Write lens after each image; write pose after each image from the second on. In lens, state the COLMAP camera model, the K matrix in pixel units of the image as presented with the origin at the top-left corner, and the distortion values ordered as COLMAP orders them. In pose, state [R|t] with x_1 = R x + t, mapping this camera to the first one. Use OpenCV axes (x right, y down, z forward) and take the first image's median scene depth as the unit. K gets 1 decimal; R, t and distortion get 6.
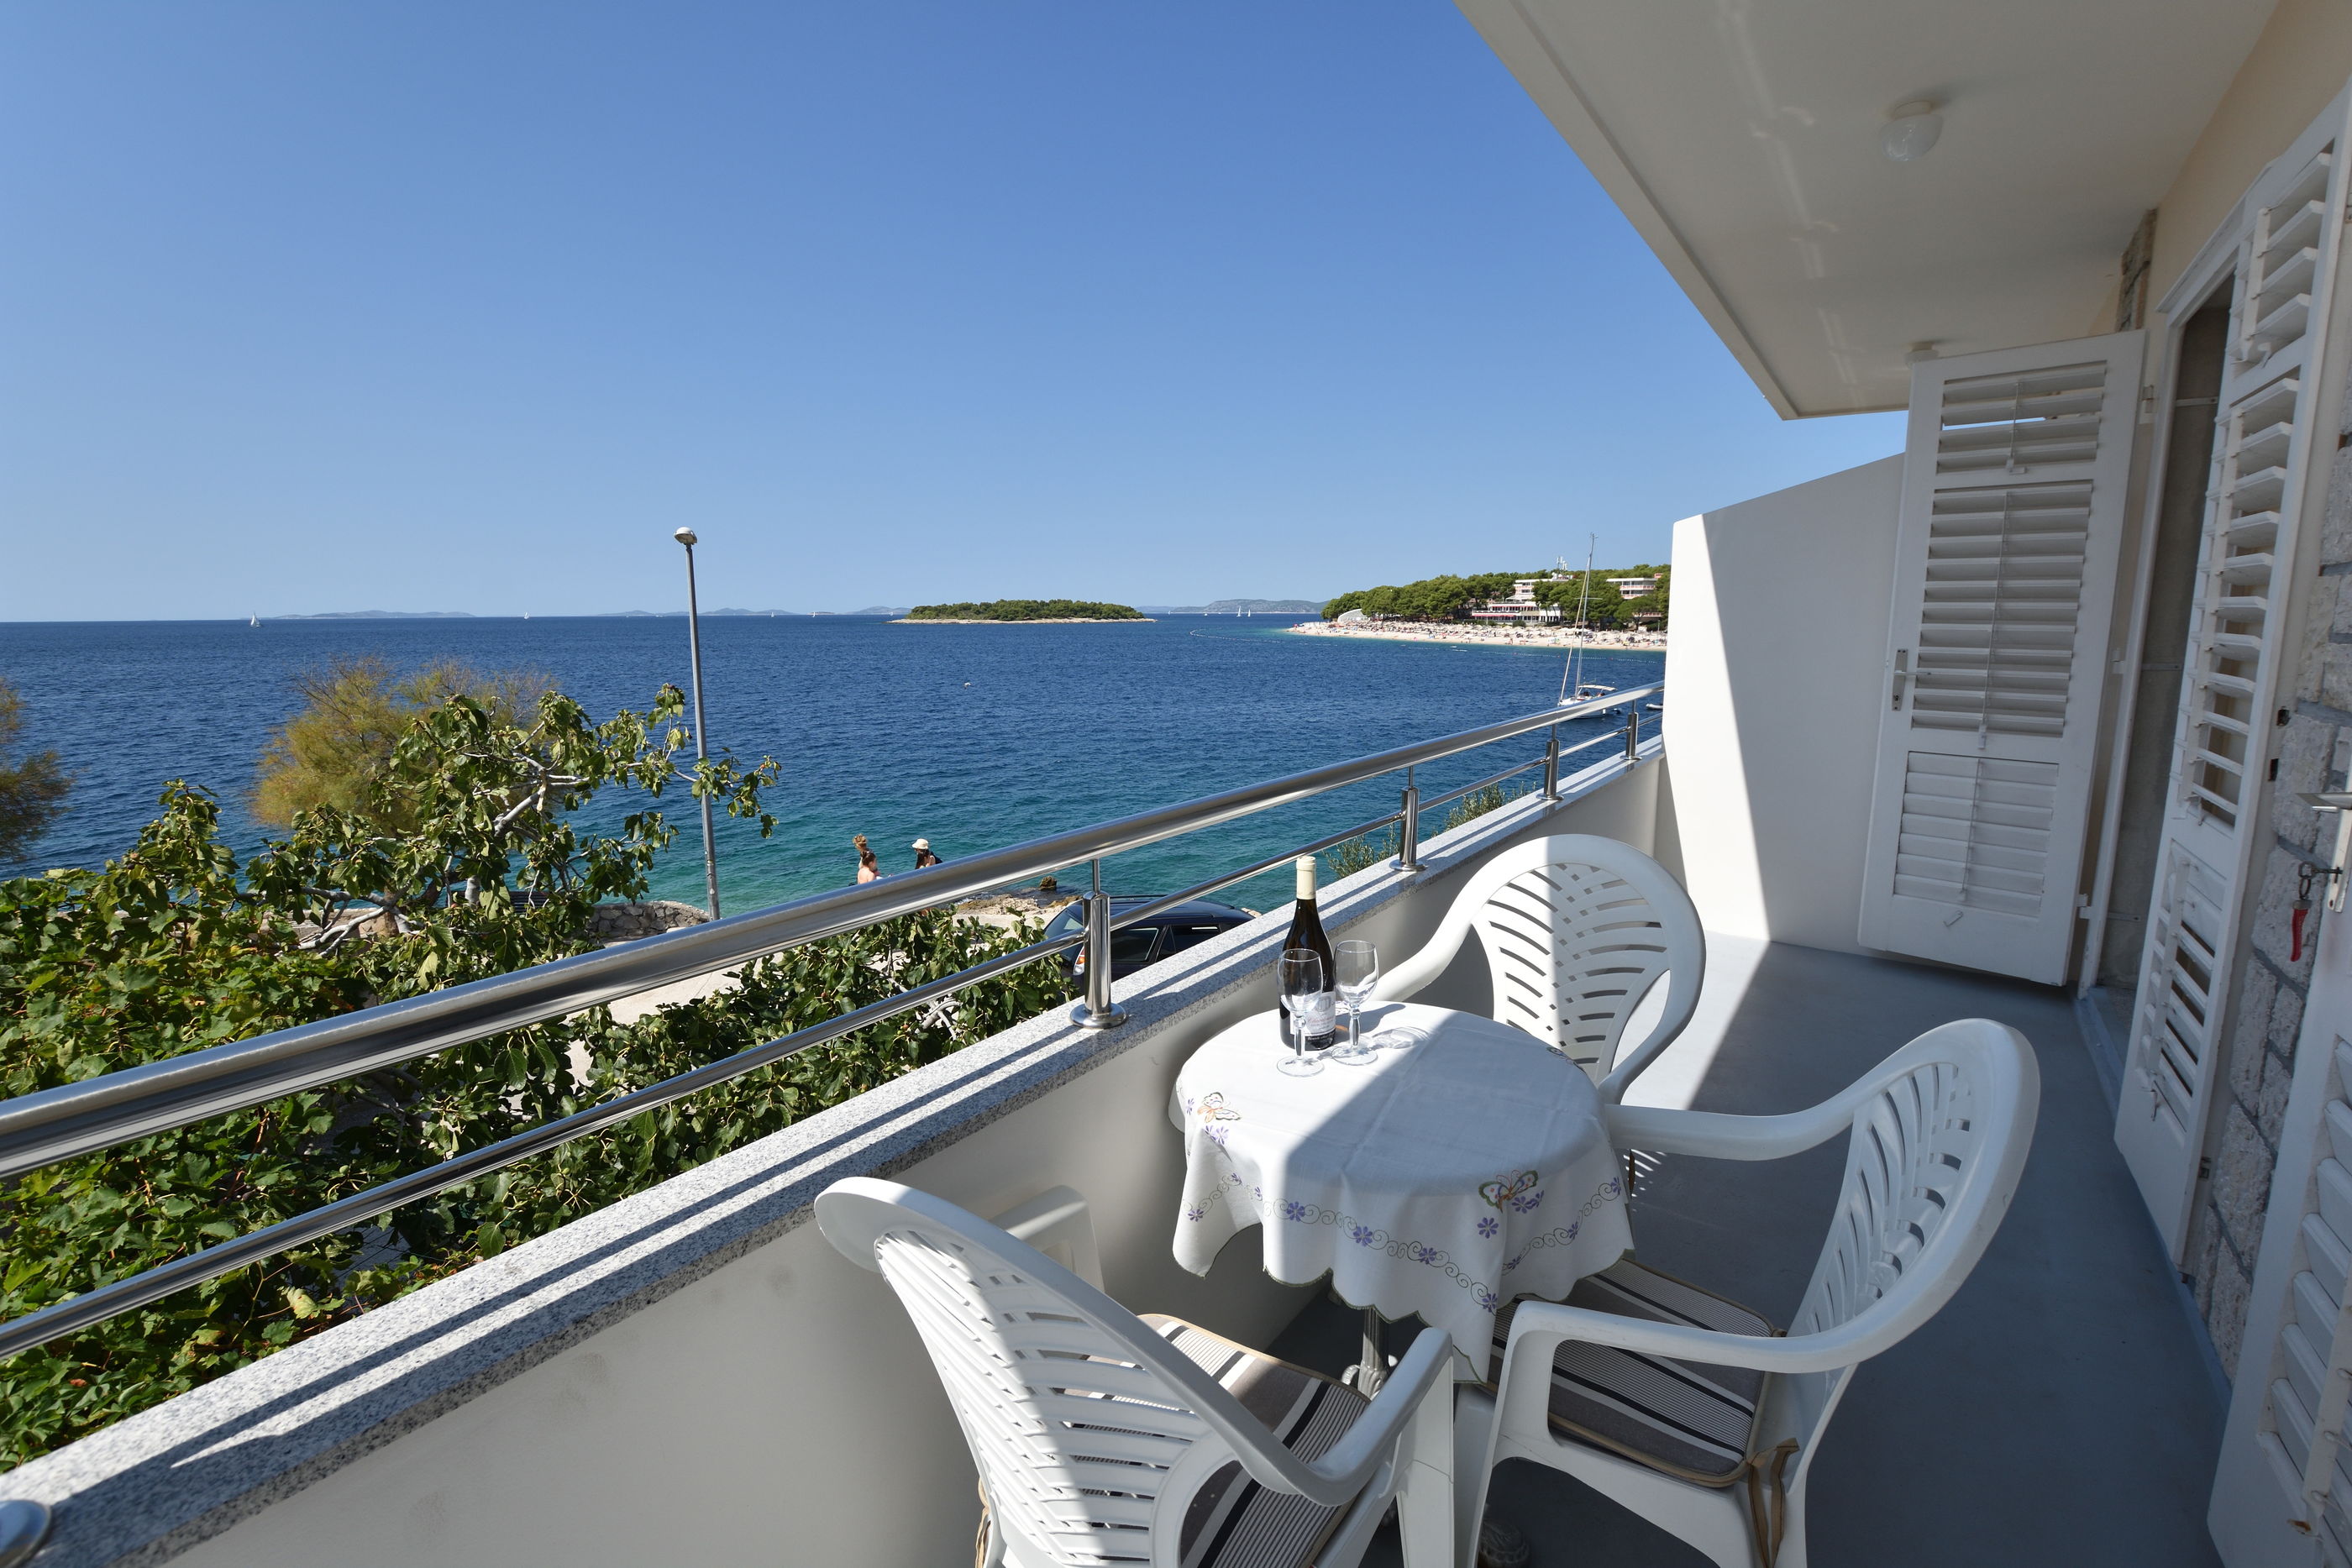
lens RADIAL K [[1035.2, 0, 1177.4], [0, 1035.2, 776.6], [0, 0, 1]] dist [-0.032571, 0.005068]
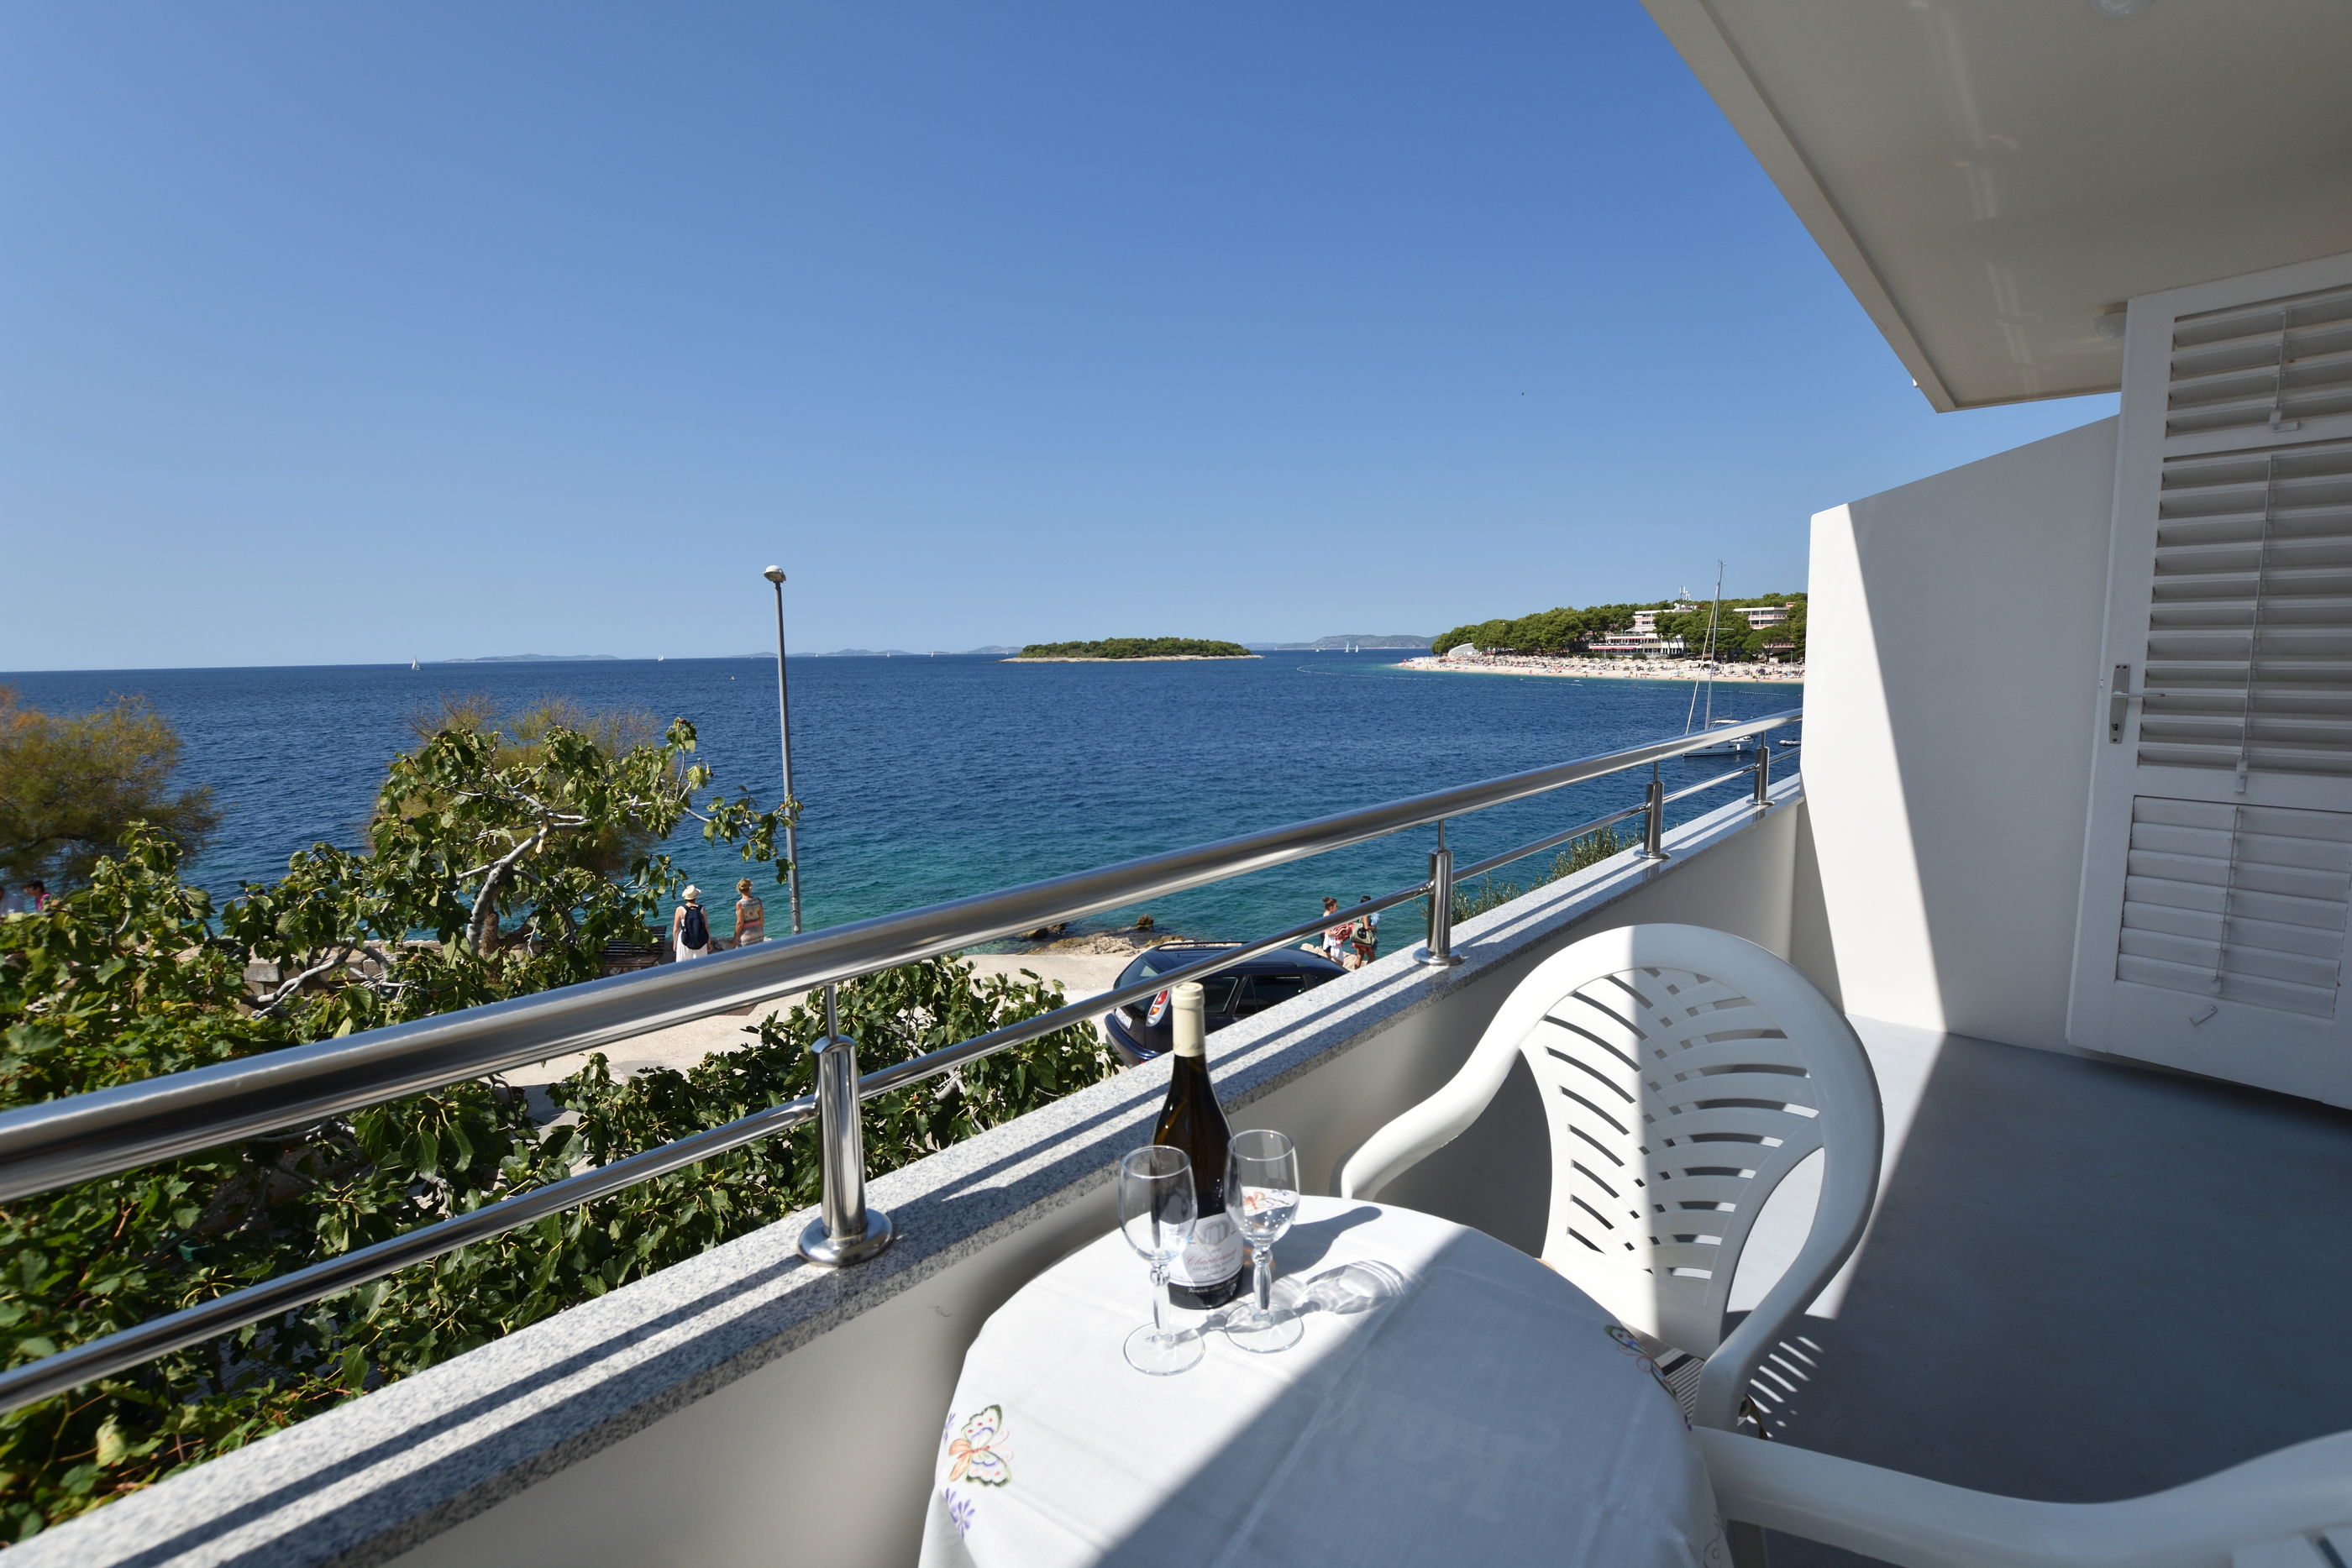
lens RADIAL K [[1035.2, 0, 1180.2], [0, 1035.2, 776.9], [0, 0, 1]] dist [-0.032571, 0.005068]
pose [[0.994816, 0.001267, -0.101684, 0.075717], [-0.004827, 0.999384, -0.034769, -0.008976], [0.101578, 0.035079, 0.994209, 0.167109]]
